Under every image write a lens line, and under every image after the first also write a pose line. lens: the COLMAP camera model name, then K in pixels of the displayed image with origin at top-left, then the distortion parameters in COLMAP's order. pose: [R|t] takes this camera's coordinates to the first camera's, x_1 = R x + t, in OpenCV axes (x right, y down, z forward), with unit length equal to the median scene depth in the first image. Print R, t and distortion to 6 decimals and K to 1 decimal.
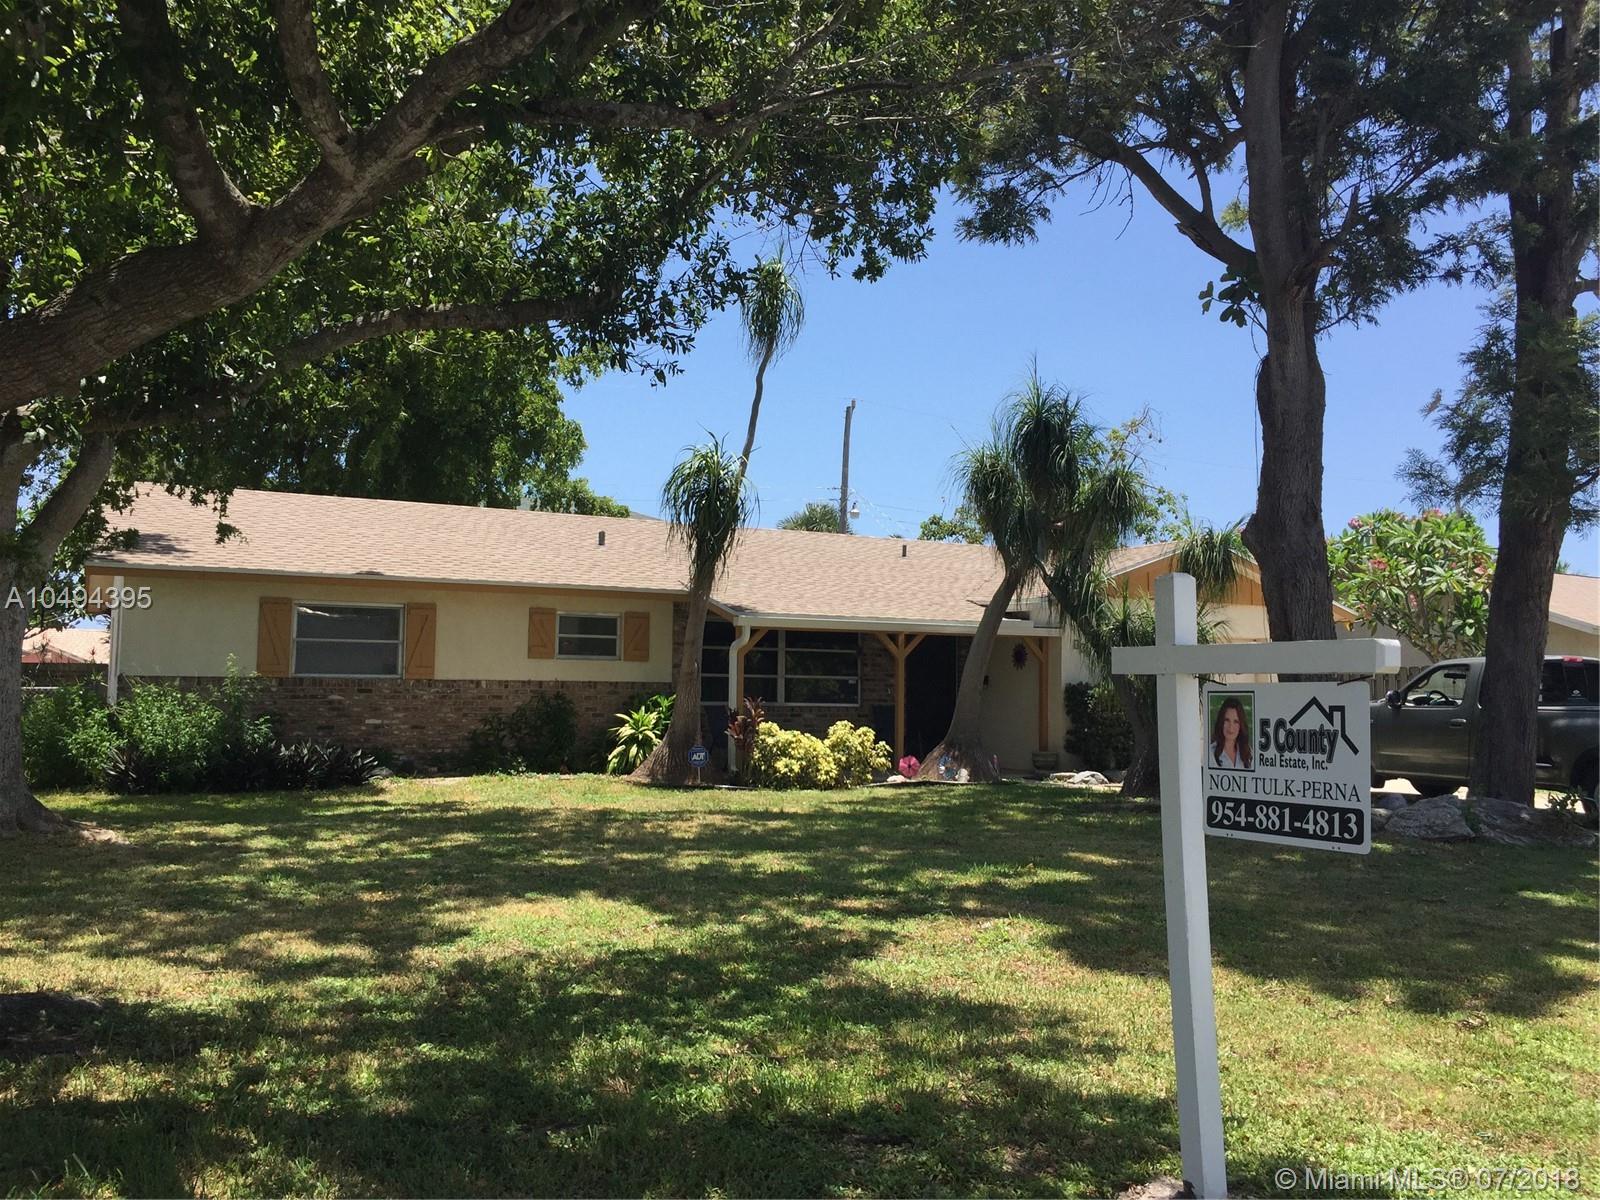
lens RADIAL K [[1365.9, 0, 800.4], [0, 1365.9, 605.2], [0, 0, 1]] dist [0.040419, -0.008458]
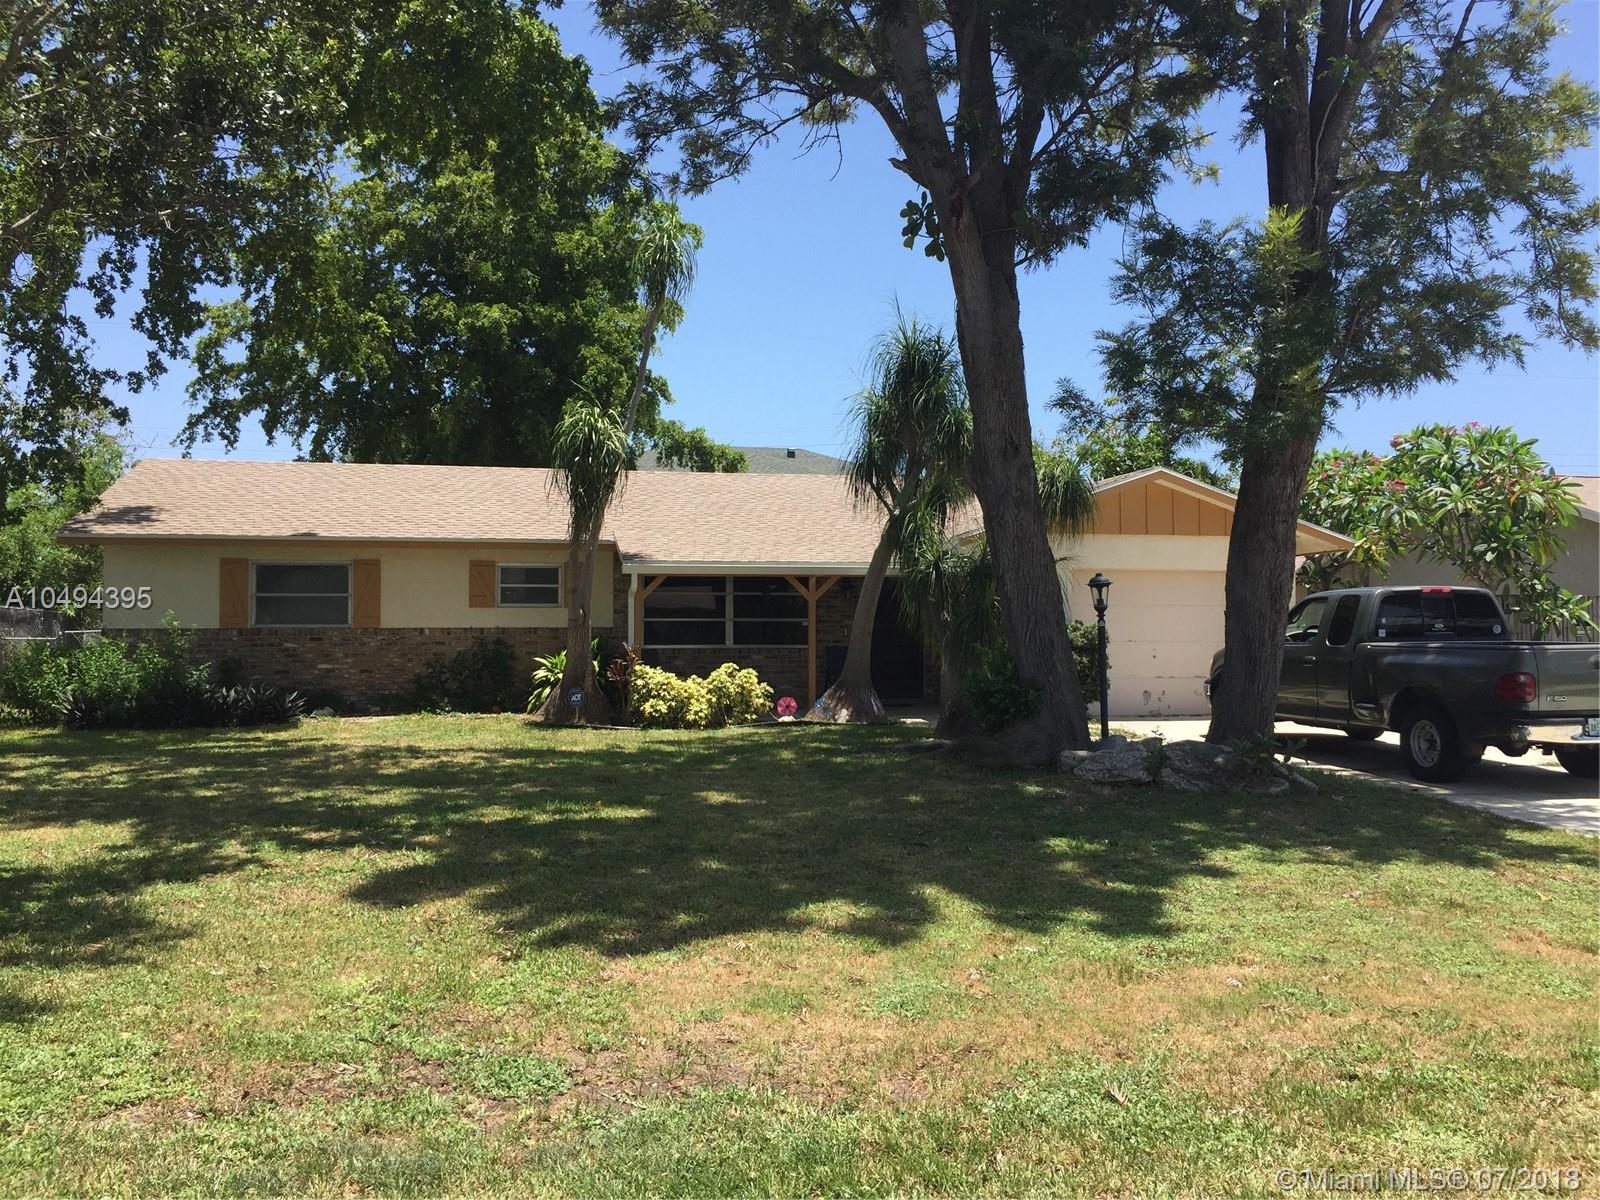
lens RADIAL K [[1365.9, 0, 802.6], [0, 1365.9, 594.5], [0, 0, 1]] dist [0.040419, -0.008458]
pose [[0.966764, -0.019783, -0.254903, 0.354427], [0.029450, 0.998982, 0.034165, -0.000817], [0.253967, -0.040536, 0.966363, 0.016397]]
